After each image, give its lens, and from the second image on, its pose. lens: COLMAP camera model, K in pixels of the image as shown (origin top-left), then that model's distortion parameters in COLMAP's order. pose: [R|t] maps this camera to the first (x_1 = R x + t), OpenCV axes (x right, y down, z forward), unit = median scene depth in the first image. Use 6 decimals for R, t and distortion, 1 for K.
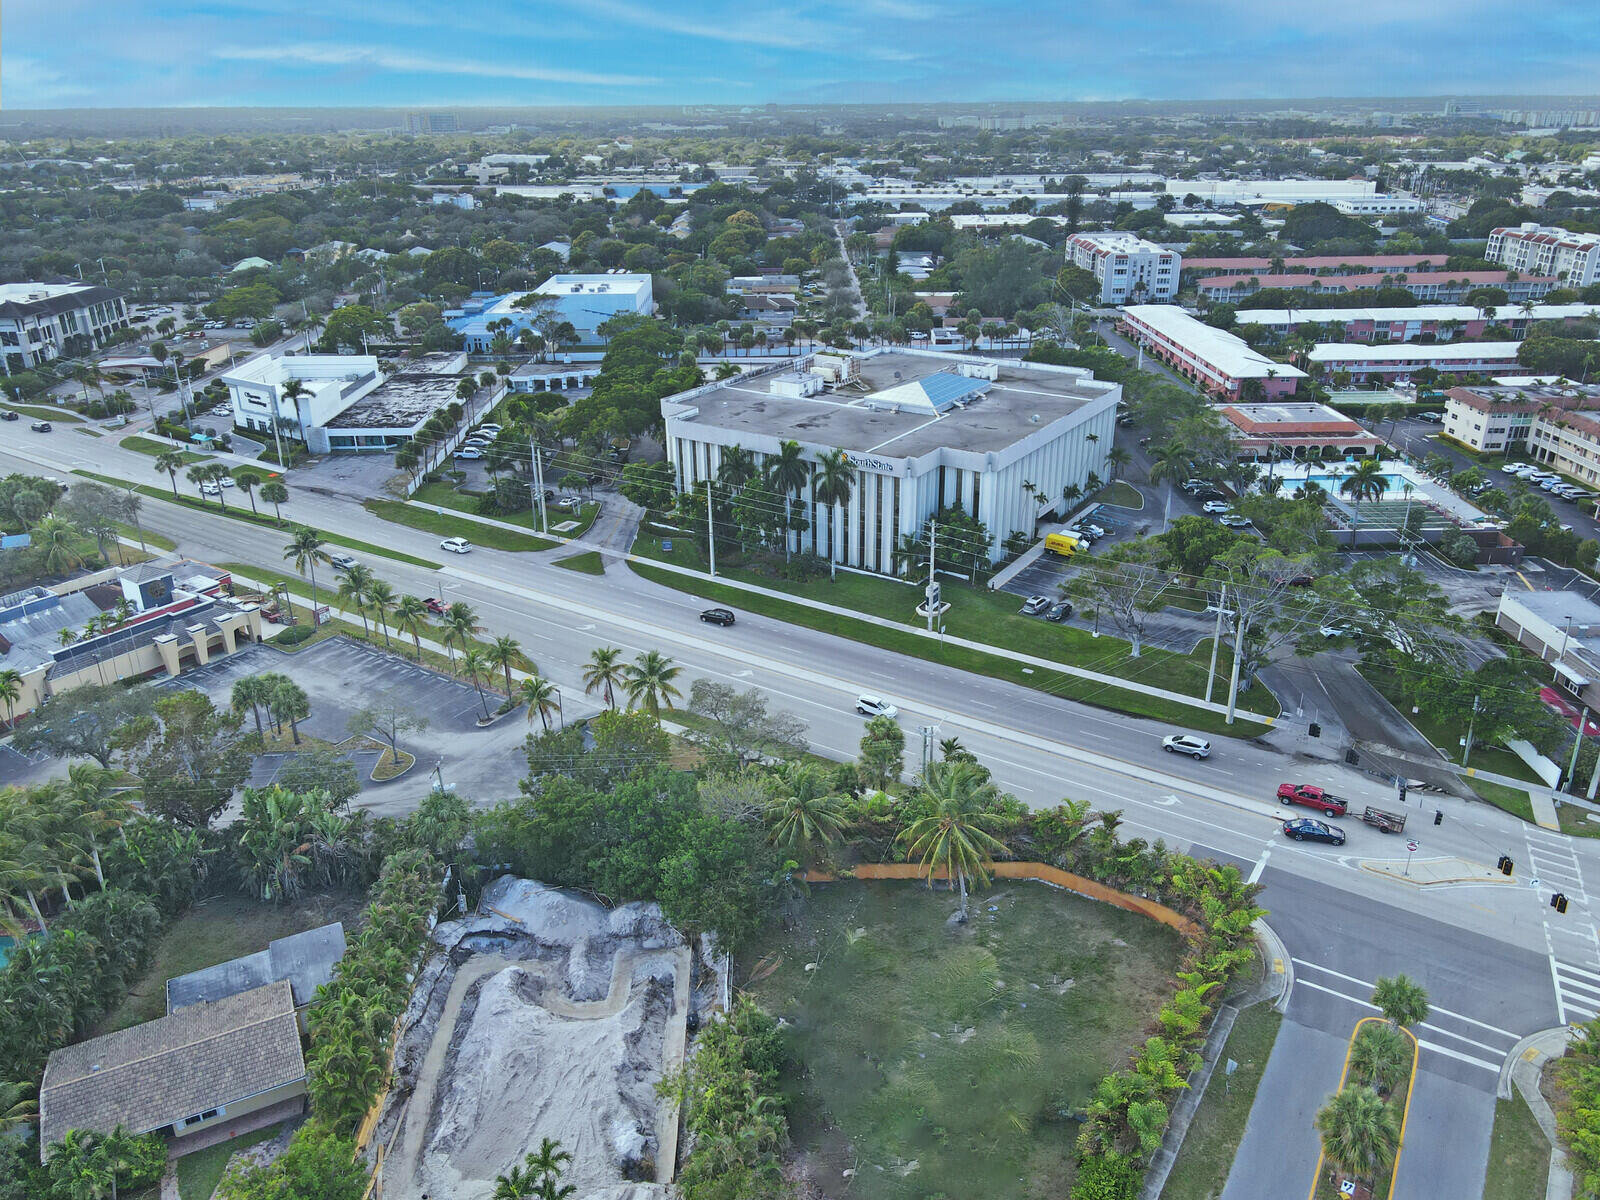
lens RADIAL K [[1185.0, 0, 802.7], [0, 1185.0, 601.1], [0, 0, 1]] dist [0.014794, 0.016758]
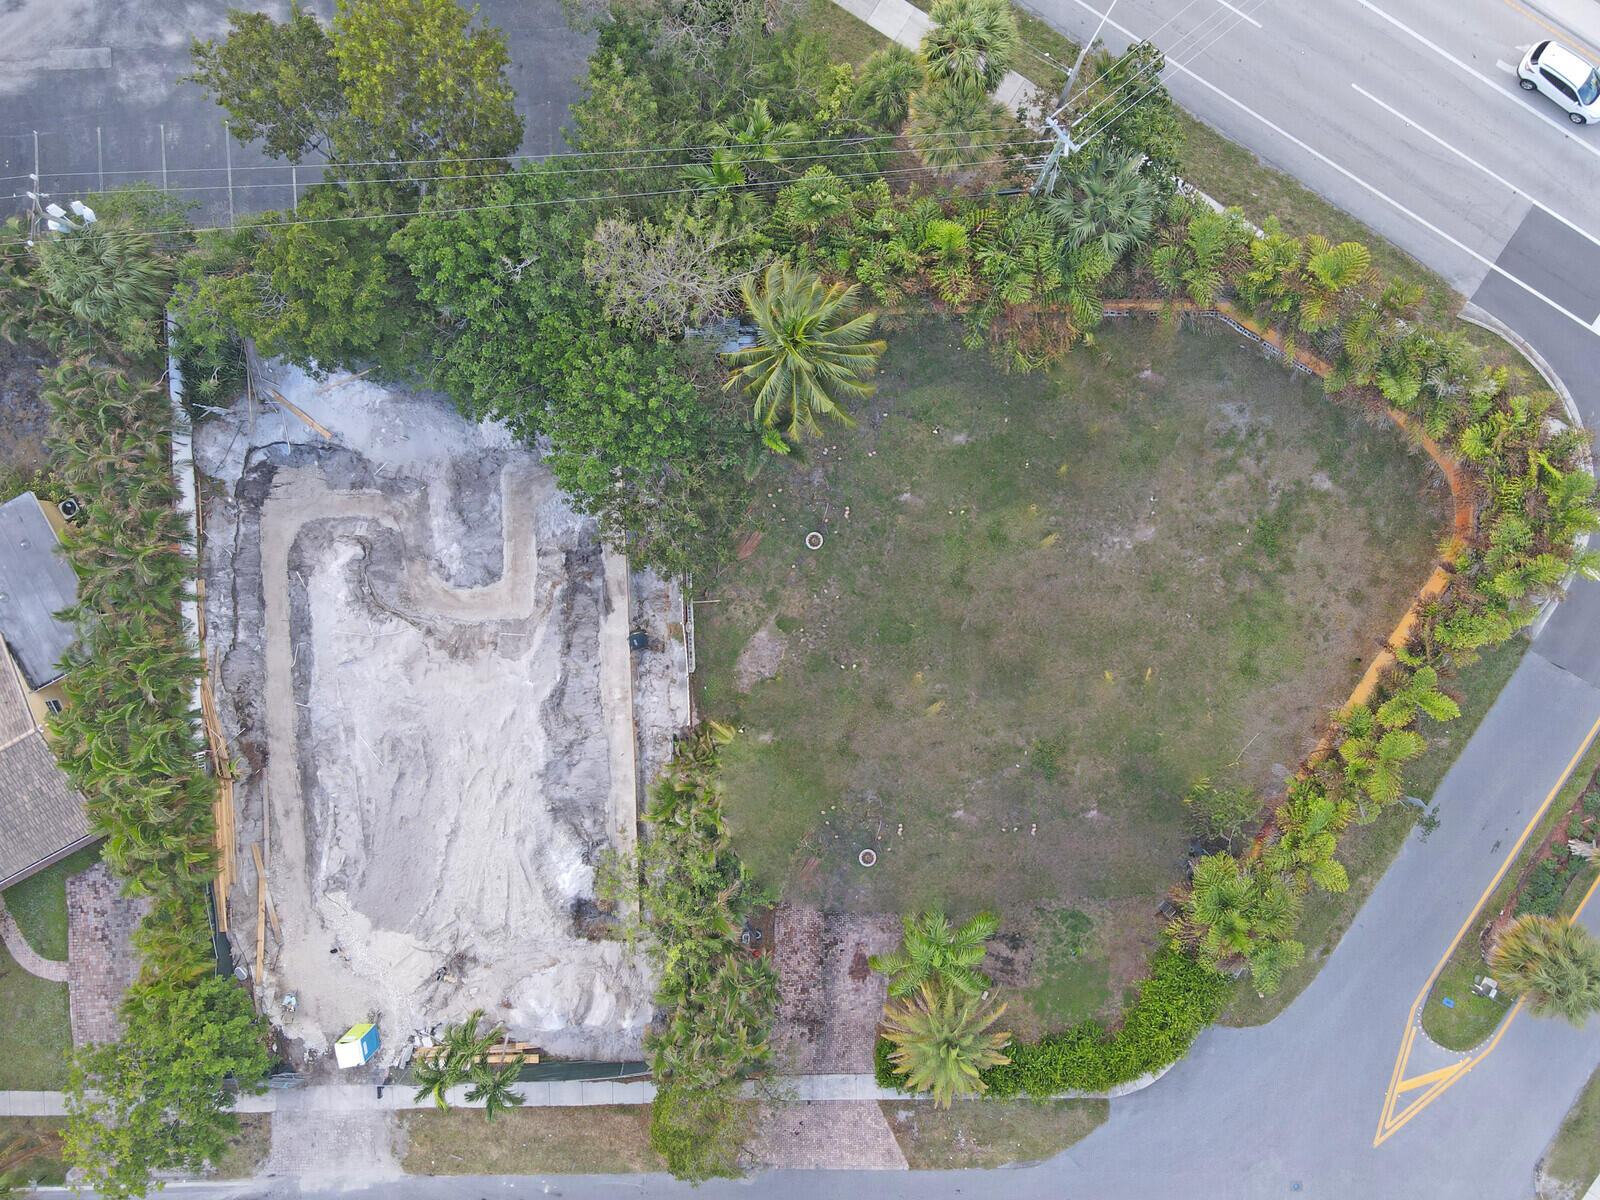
lens RADIAL K [[1185.0, 0, 794.9], [0, 1185.0, 596.1], [0, 0, 1]] dist [0.014794, 0.016758]
pose [[0.999855, -0.005484, -0.016136, 0.007391], [0.017004, 0.384127, 0.923124, -0.283994], [0.001136, -0.923264, 0.384164, 0.789130]]
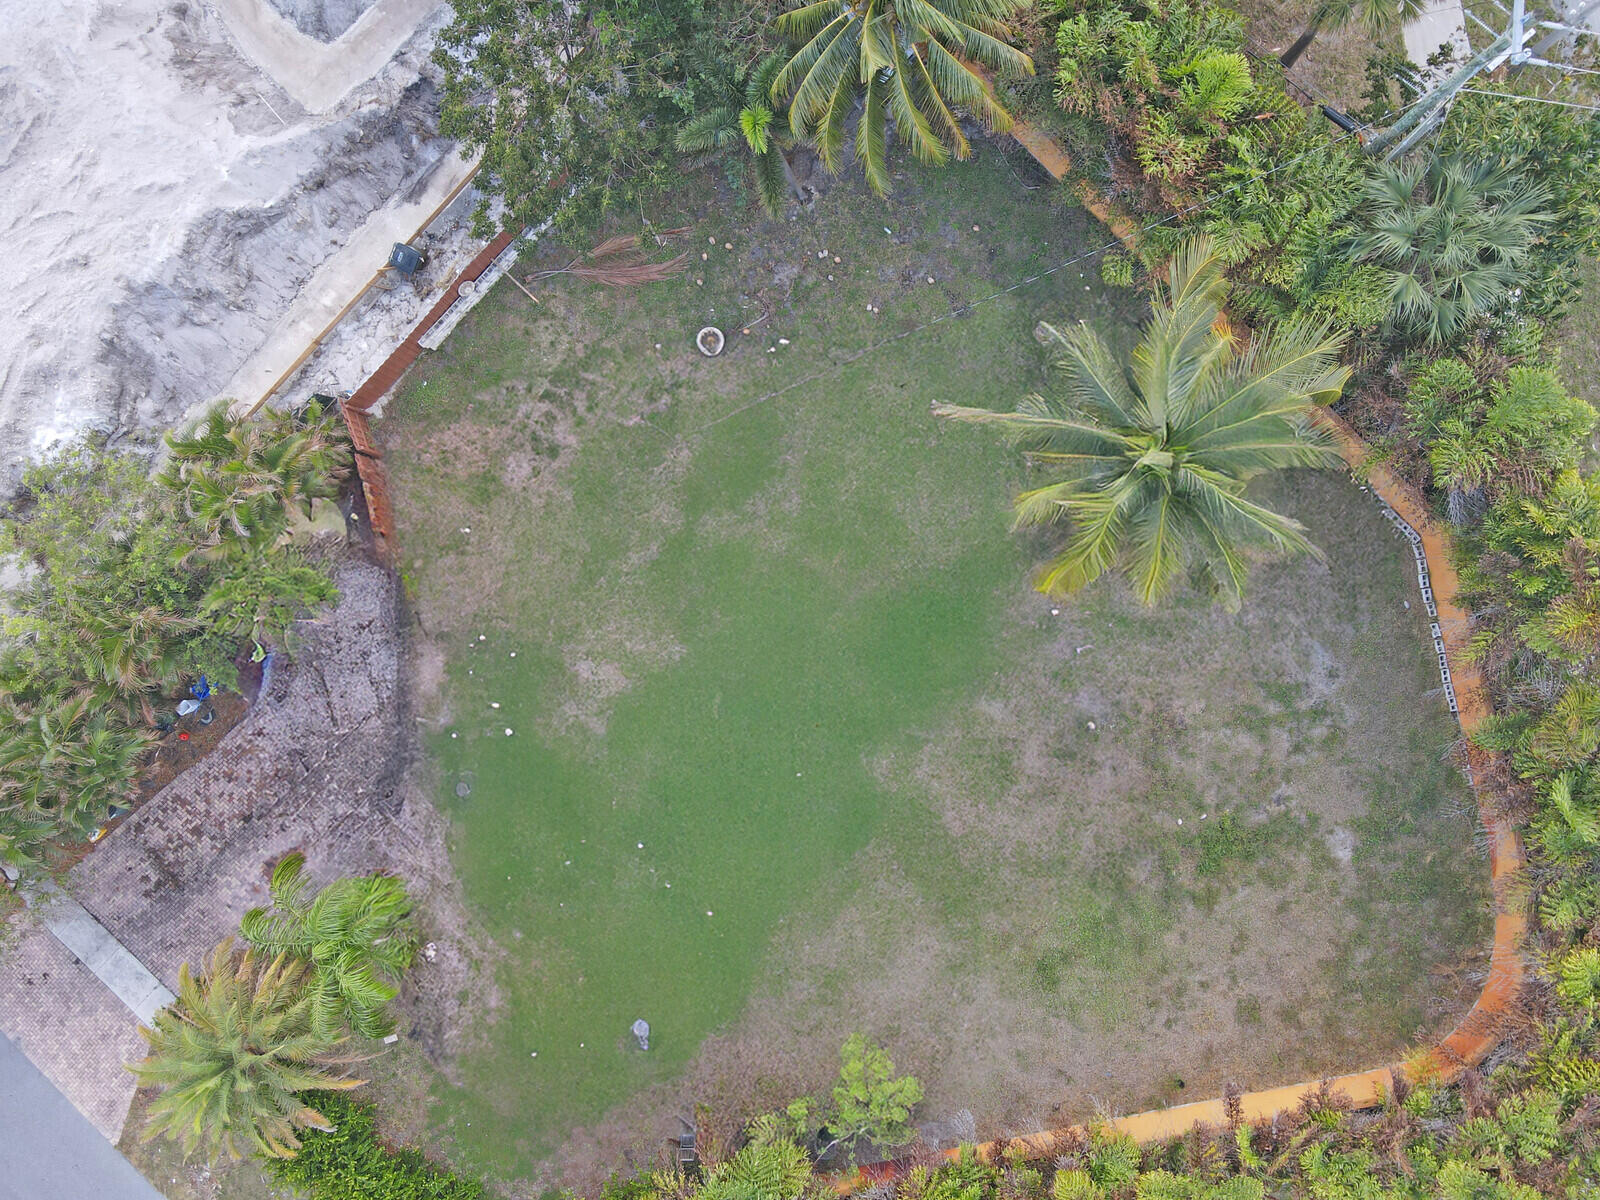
lens RADIAL K [[1185.0, 0, 792.6], [0, 1185.0, 599.0], [0, 0, 1]] dist [0.014794, 0.016758]
pose [[0.707366, 0.706810, -0.007248, 0.097877], [-0.263129, 0.272825, 0.925381, -0.047292], [0.656046, -0.652676, 0.378970, 0.875717]]
